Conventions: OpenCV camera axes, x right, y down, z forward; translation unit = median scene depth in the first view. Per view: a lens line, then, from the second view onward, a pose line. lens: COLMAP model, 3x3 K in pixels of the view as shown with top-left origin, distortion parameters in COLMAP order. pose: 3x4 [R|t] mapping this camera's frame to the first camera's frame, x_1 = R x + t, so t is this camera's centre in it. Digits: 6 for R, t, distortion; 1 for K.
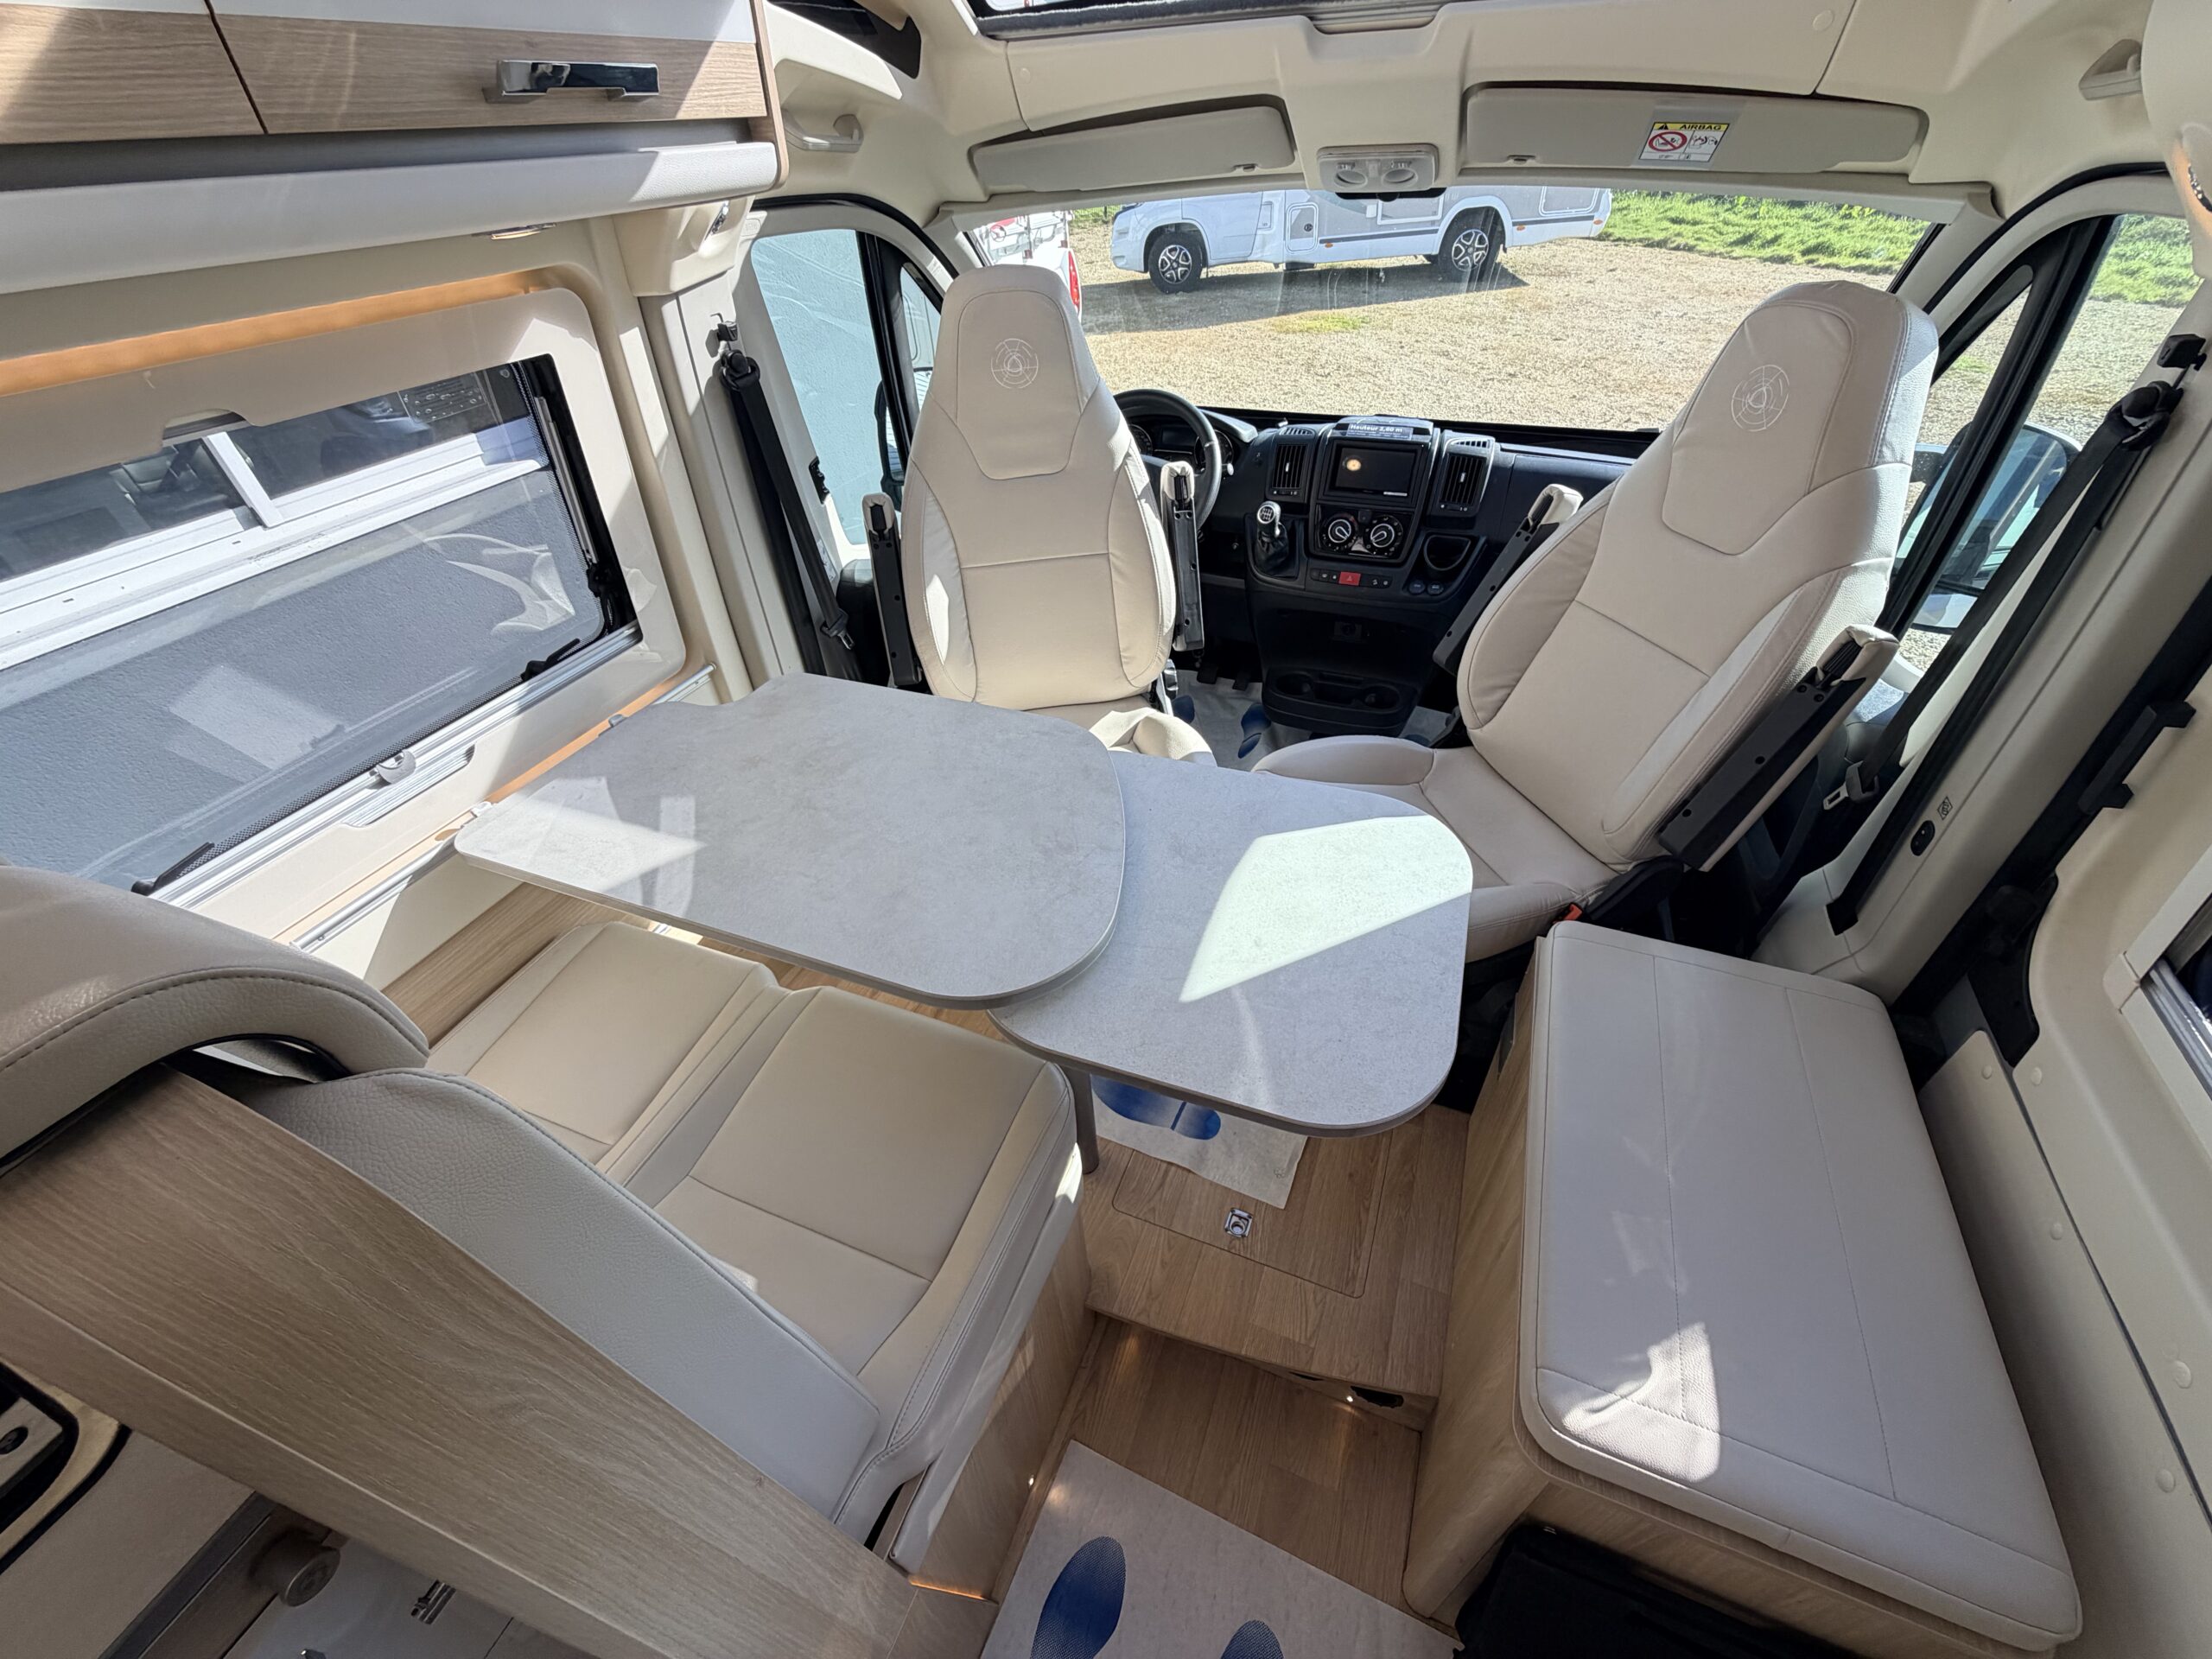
lens RADIAL K [[884.2, 0, 1106.0], [0, 884.2, 829.5], [0, 0, 1]] dist [0.000021, -0.000174]
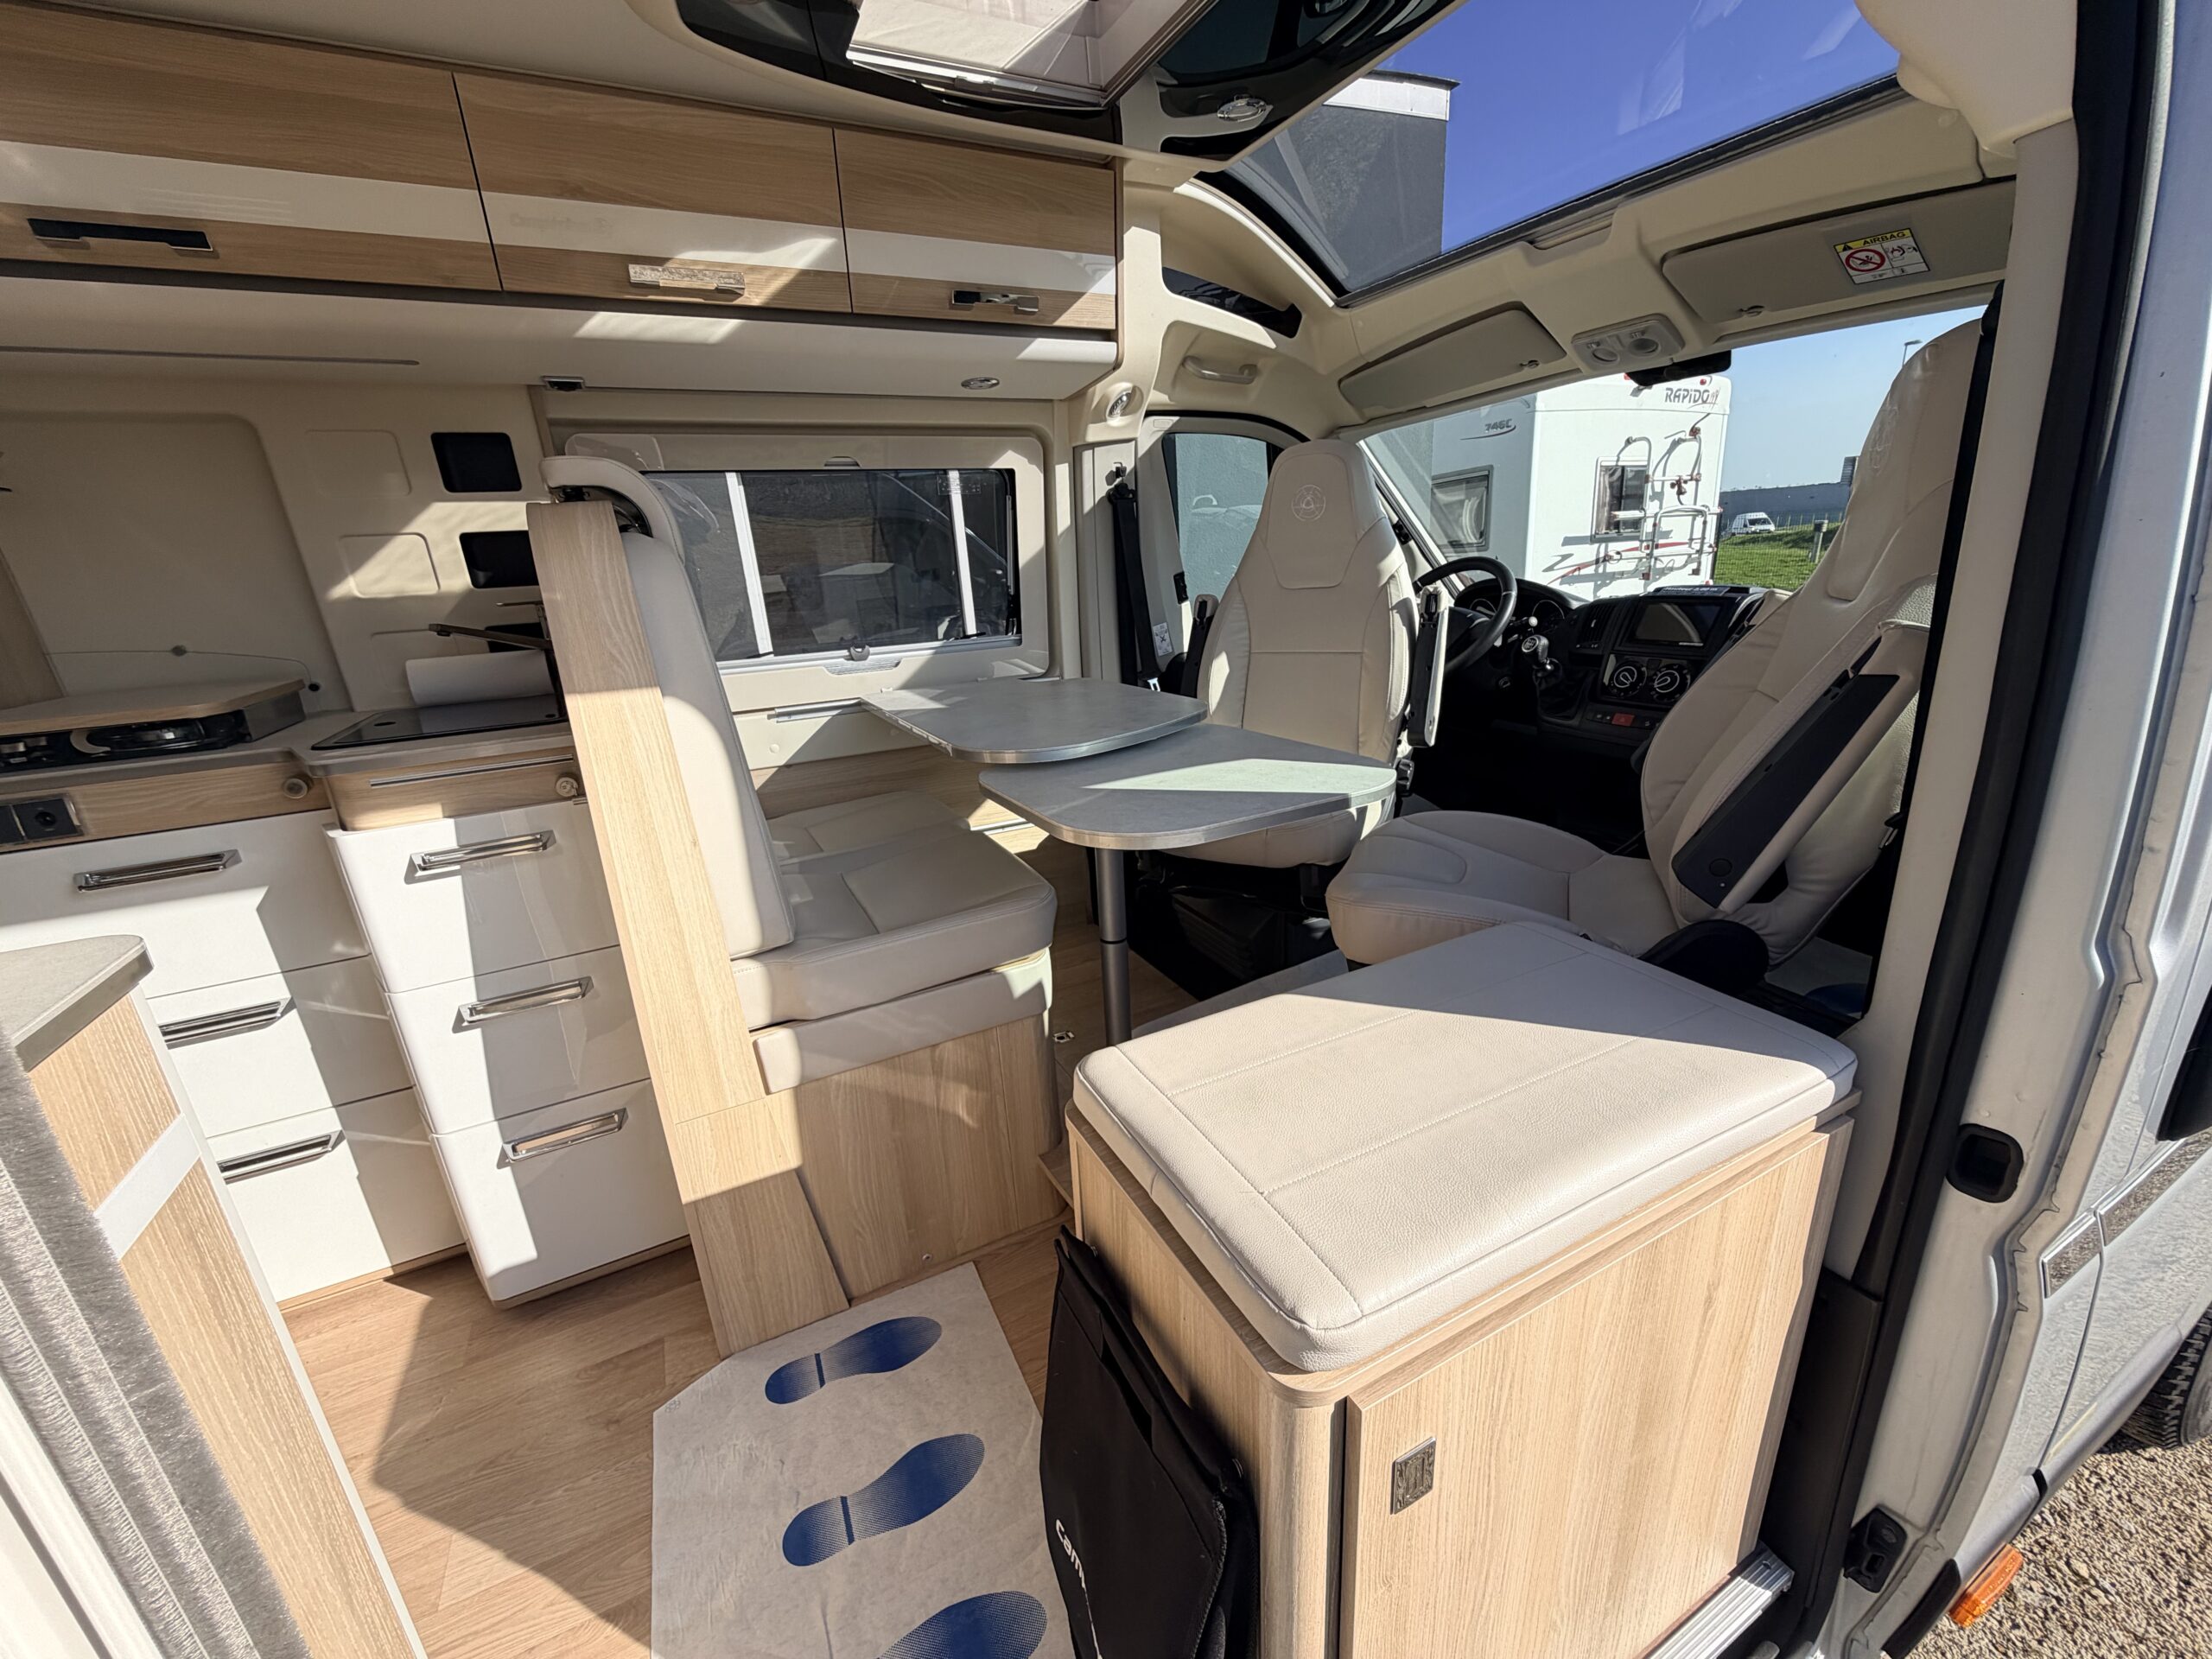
lens RADIAL K [[878.6, 0, 1111.1], [0, 878.6, 834.5], [0, 0, 1]] dist [-0.012239, -0.000098]
pose [[0.757120, 0.201051, -0.621568, 0.654258], [-0.395982, 0.897988, -0.191877, 0.332861], [0.519584, 0.391404, 0.759497, 0.023699]]
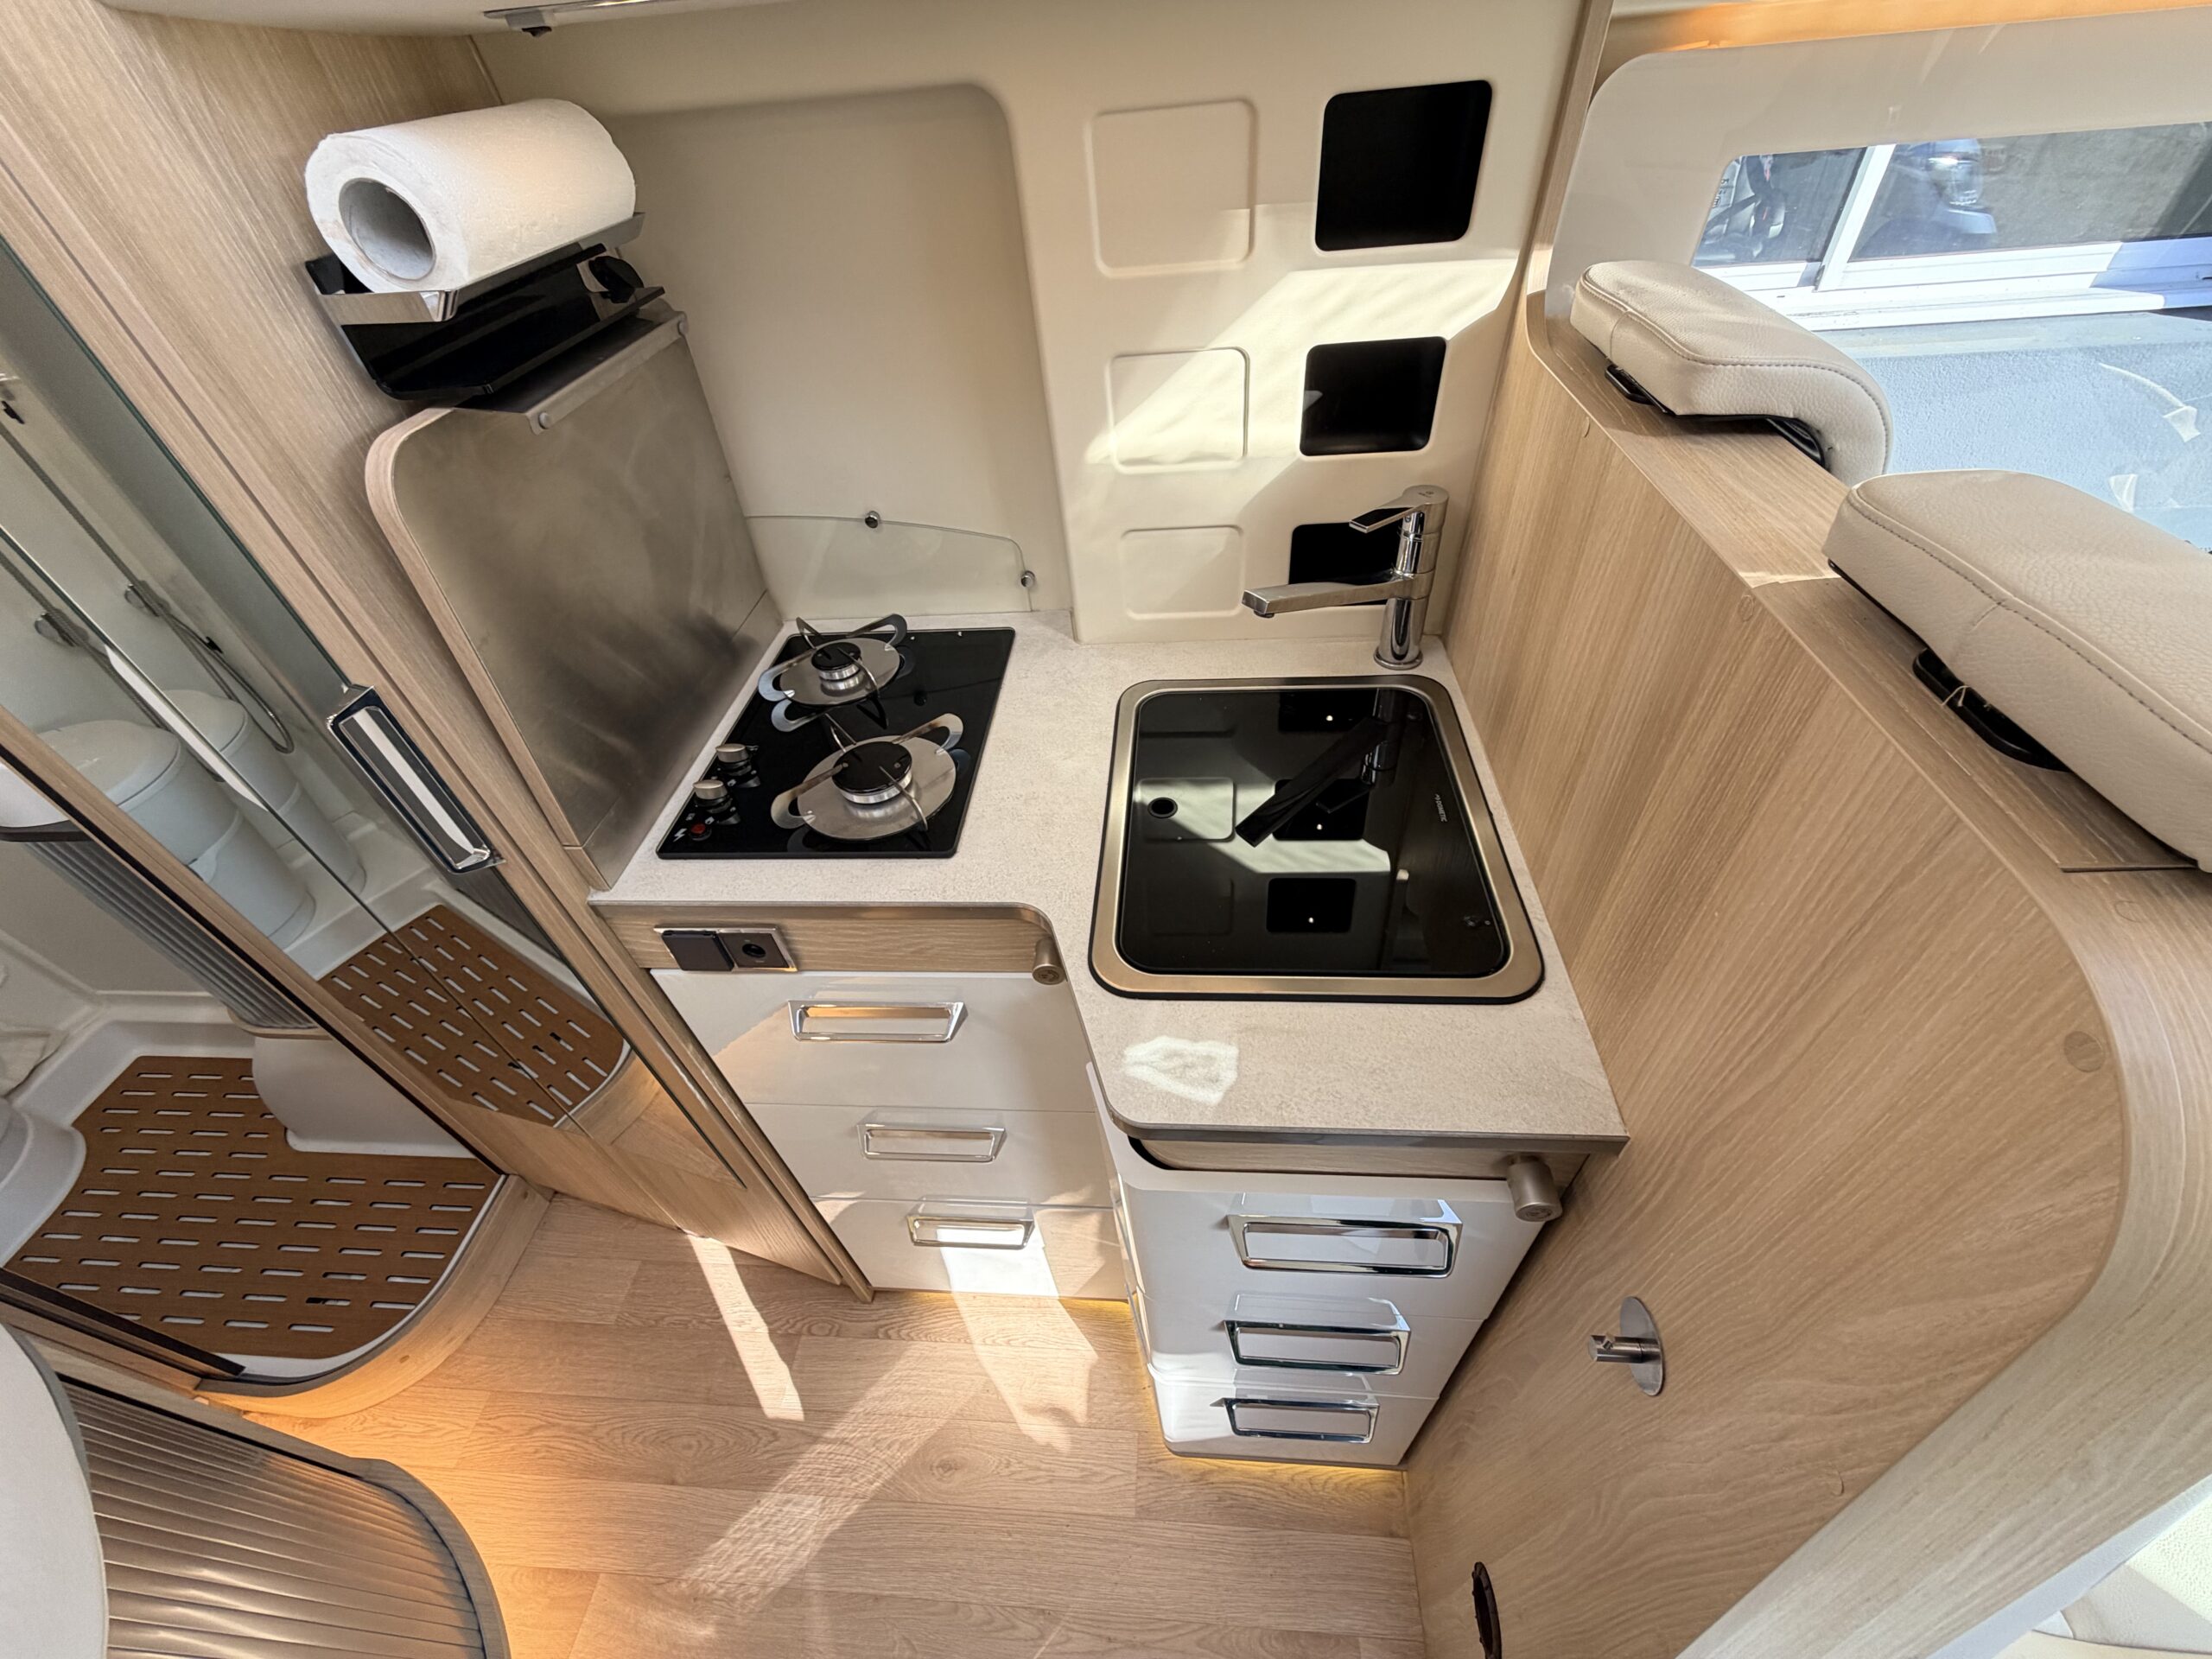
lens RADIAL K [[878.6, 0, 1111.1], [0, 878.6, 834.5], [0, 0, 1]] dist [-0.012239, -0.000098]
pose [[0.292717, 0.668307, -0.683873, -0.254076], [-0.548226, 0.703273, 0.452609, 0.134444], [0.783431, 0.242431, 0.572244, -0.043445]]
